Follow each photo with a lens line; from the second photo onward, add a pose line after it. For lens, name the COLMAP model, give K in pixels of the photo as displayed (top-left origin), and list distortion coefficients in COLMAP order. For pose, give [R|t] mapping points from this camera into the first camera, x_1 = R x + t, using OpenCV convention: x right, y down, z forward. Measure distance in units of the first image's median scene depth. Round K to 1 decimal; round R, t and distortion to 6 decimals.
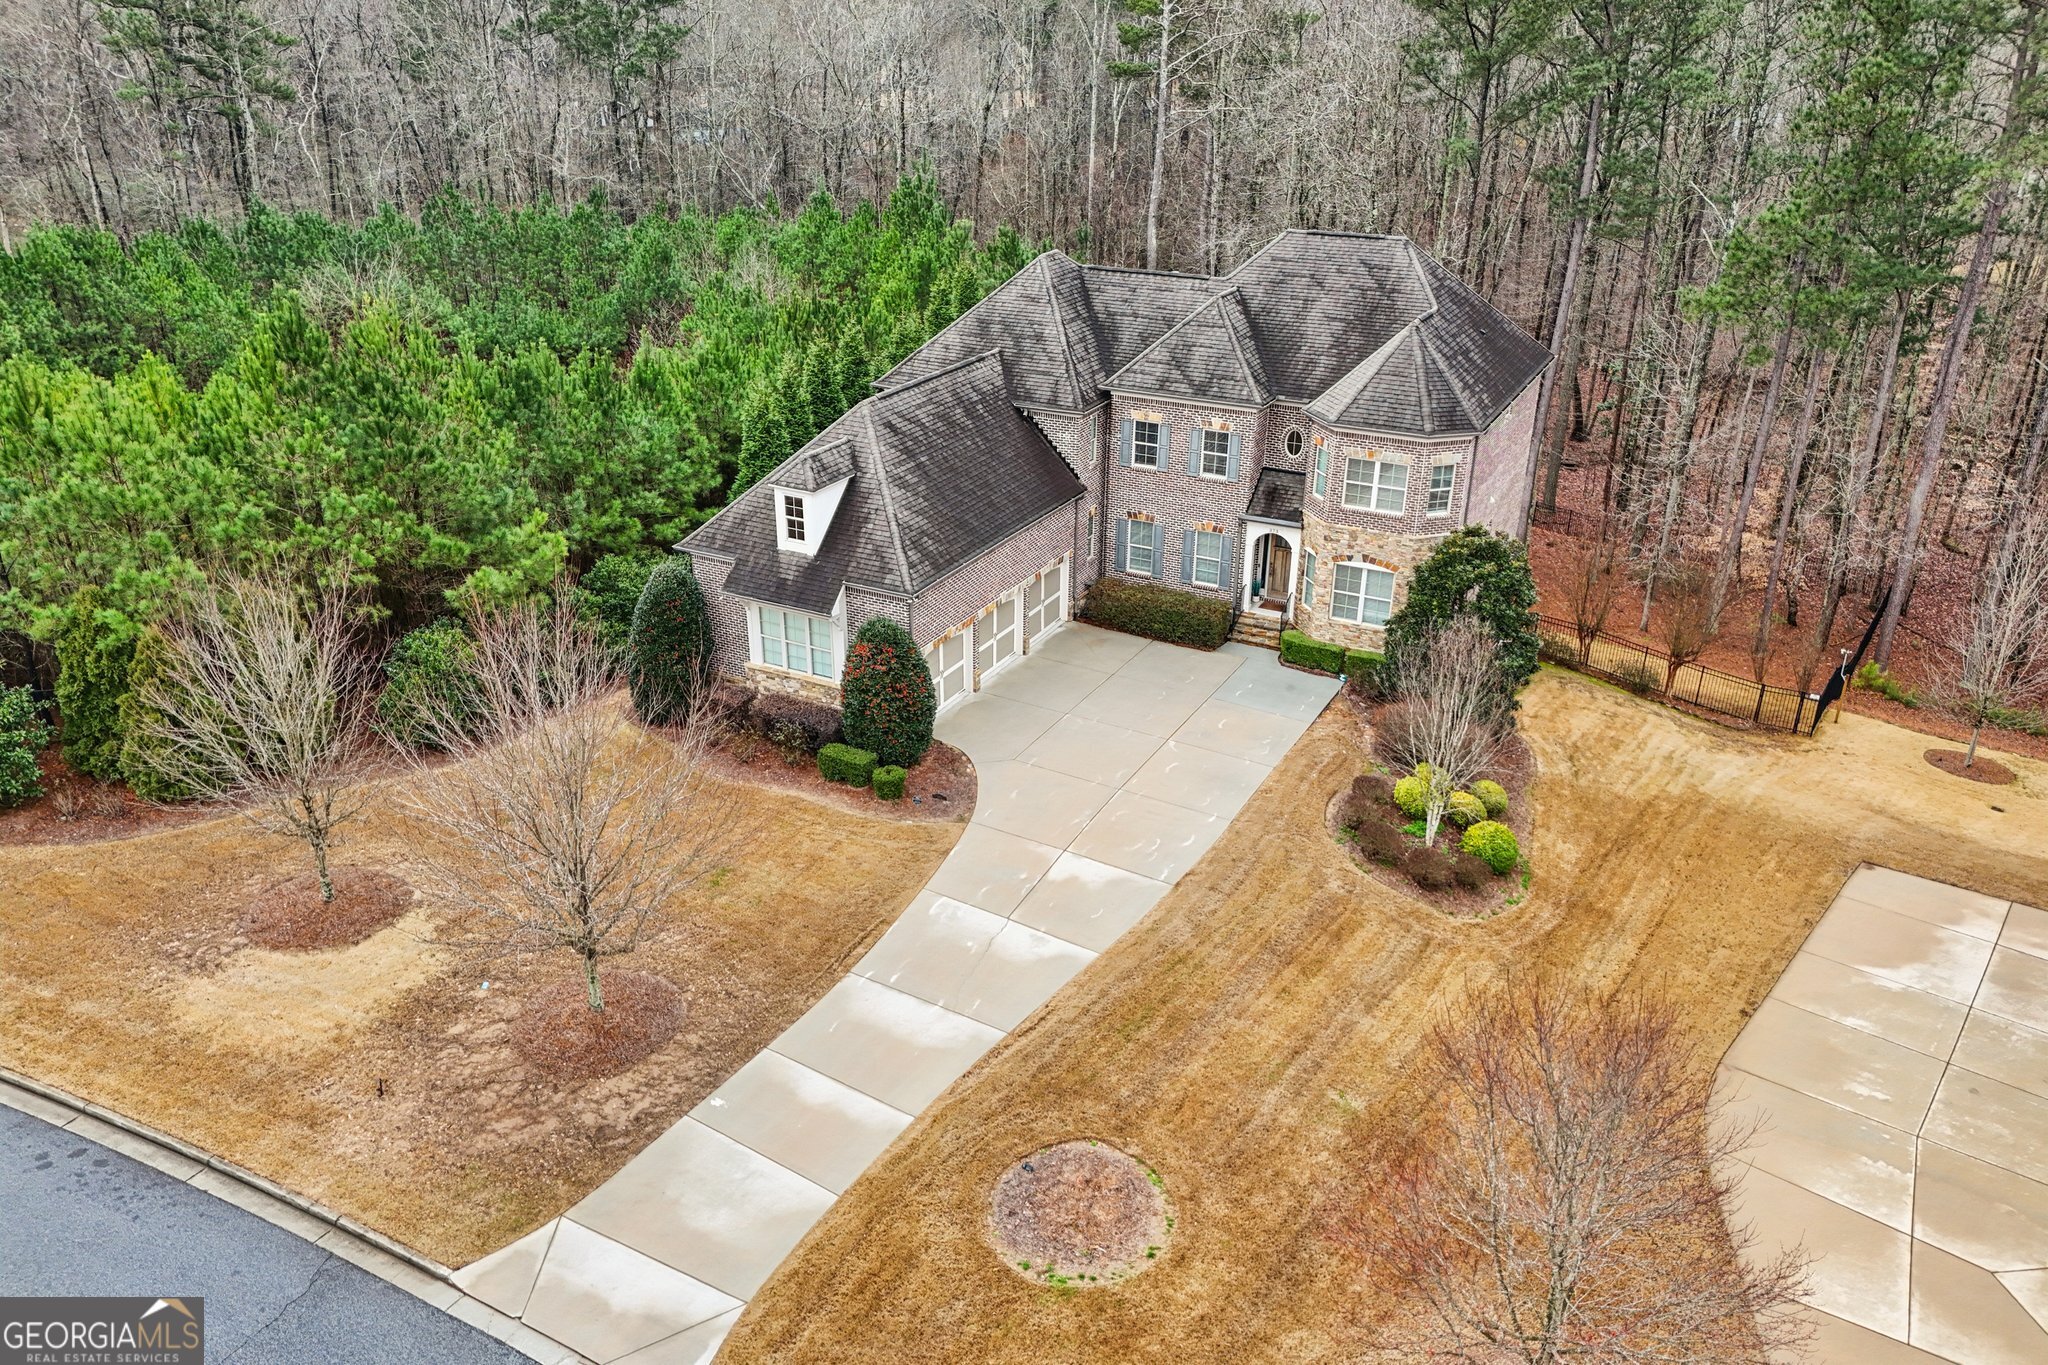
lens RADIAL K [[1501.1, 0, 1012.0], [0, 1501.1, 680.7], [0, 0, 1]] dist [0.064914, -0.050669]
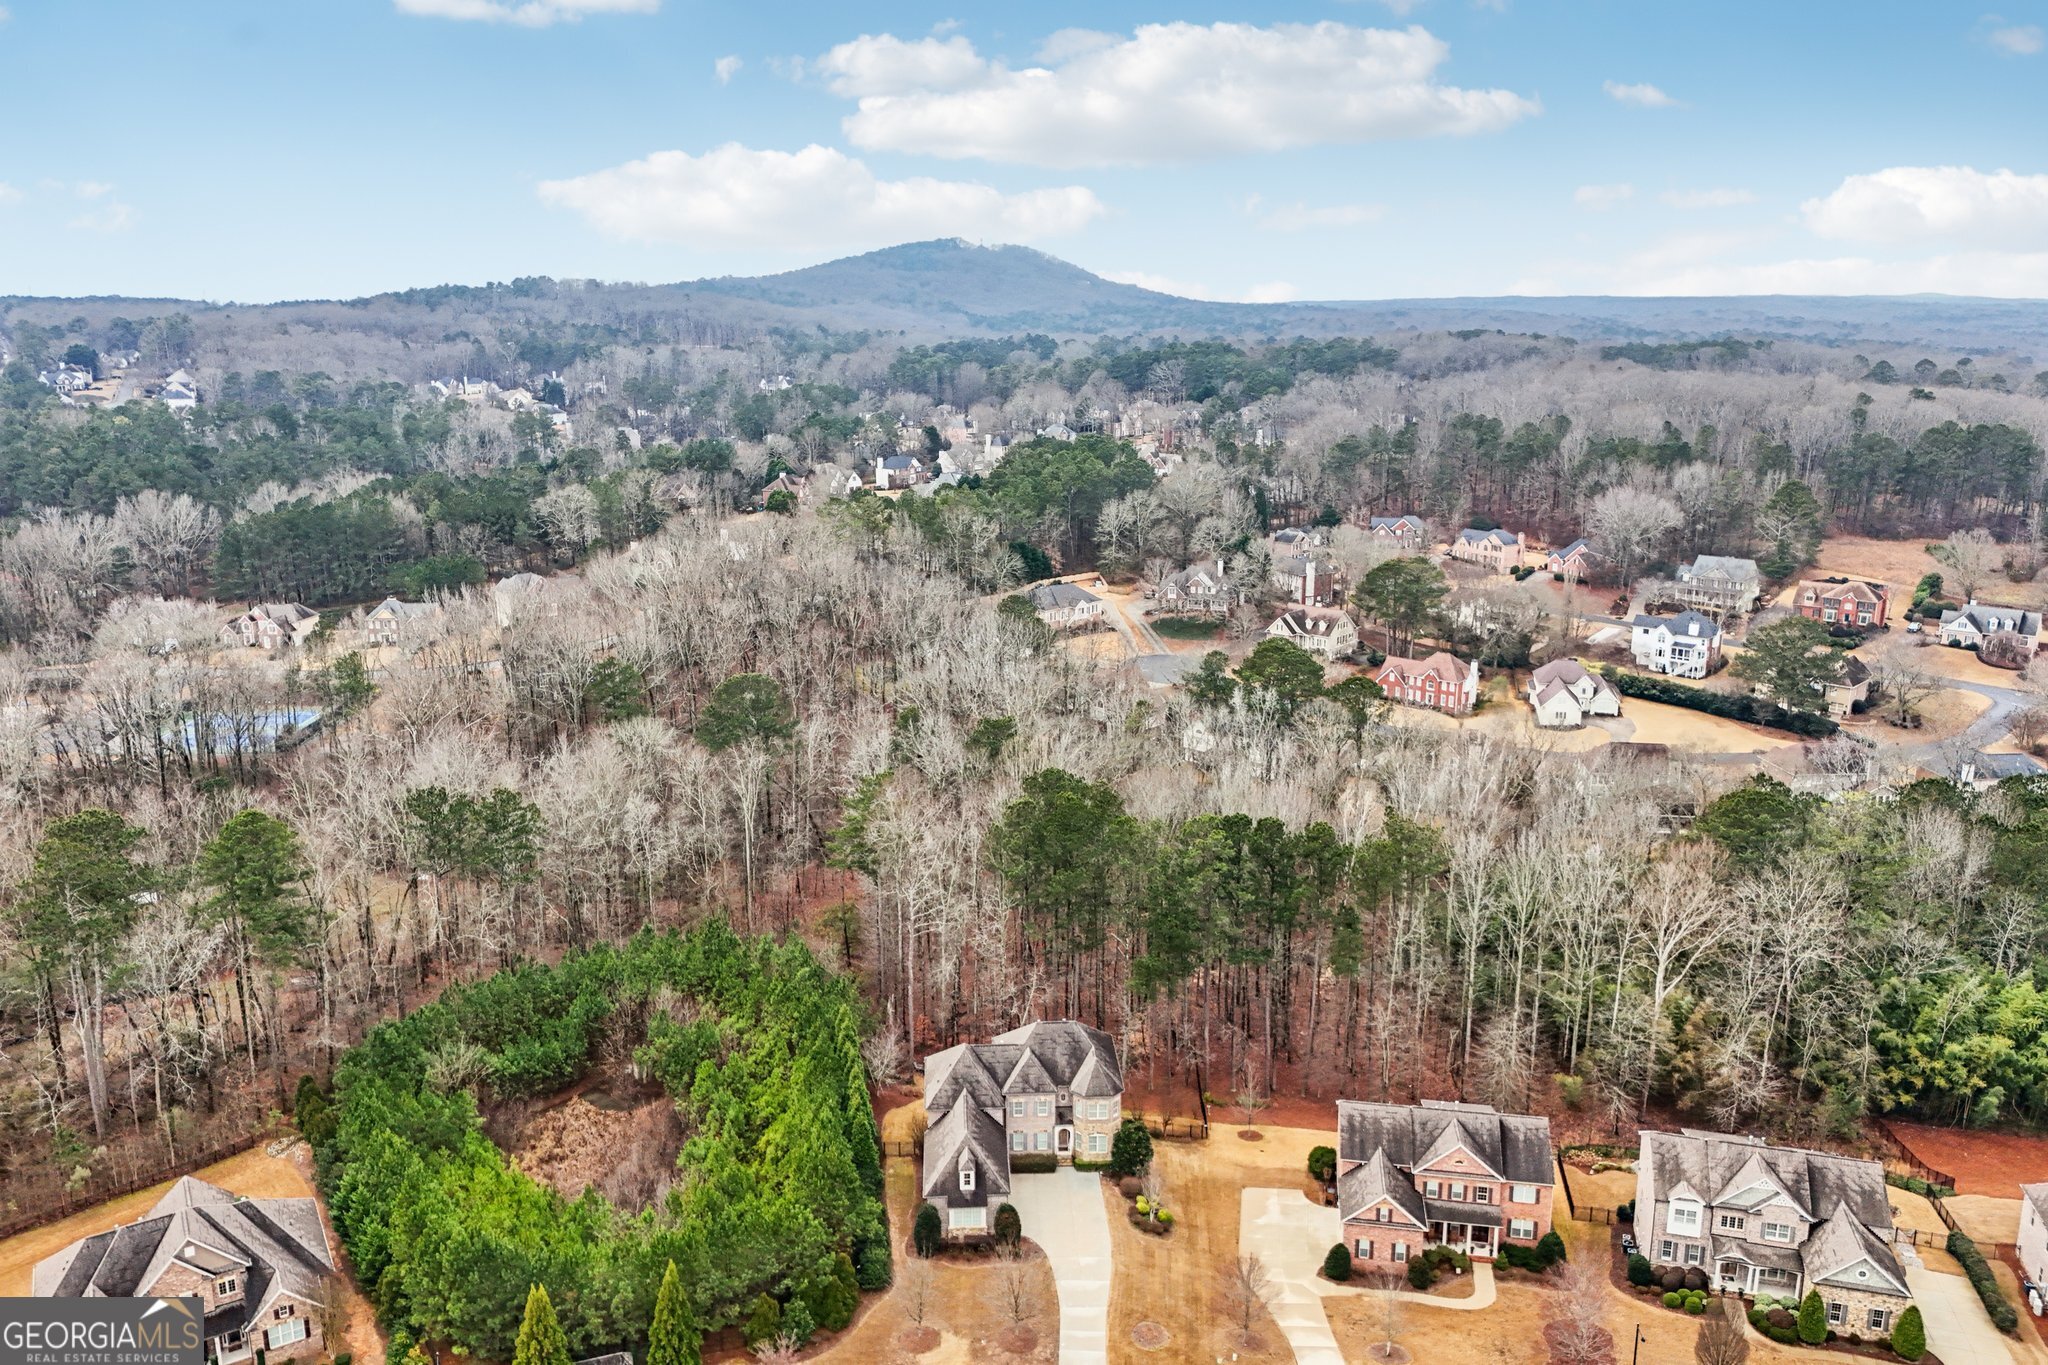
lens RADIAL K [[1501.1, 0, 1020.3], [0, 1501.1, 666.4], [0, 0, 1]] dist [0.064914, -0.050669]
pose [[0.860557, -0.130448, 0.492367, -1.420075], [0.222961, 0.965592, -0.133865, -0.672054], [-0.457963, 0.224977, 0.860032, -2.005203]]
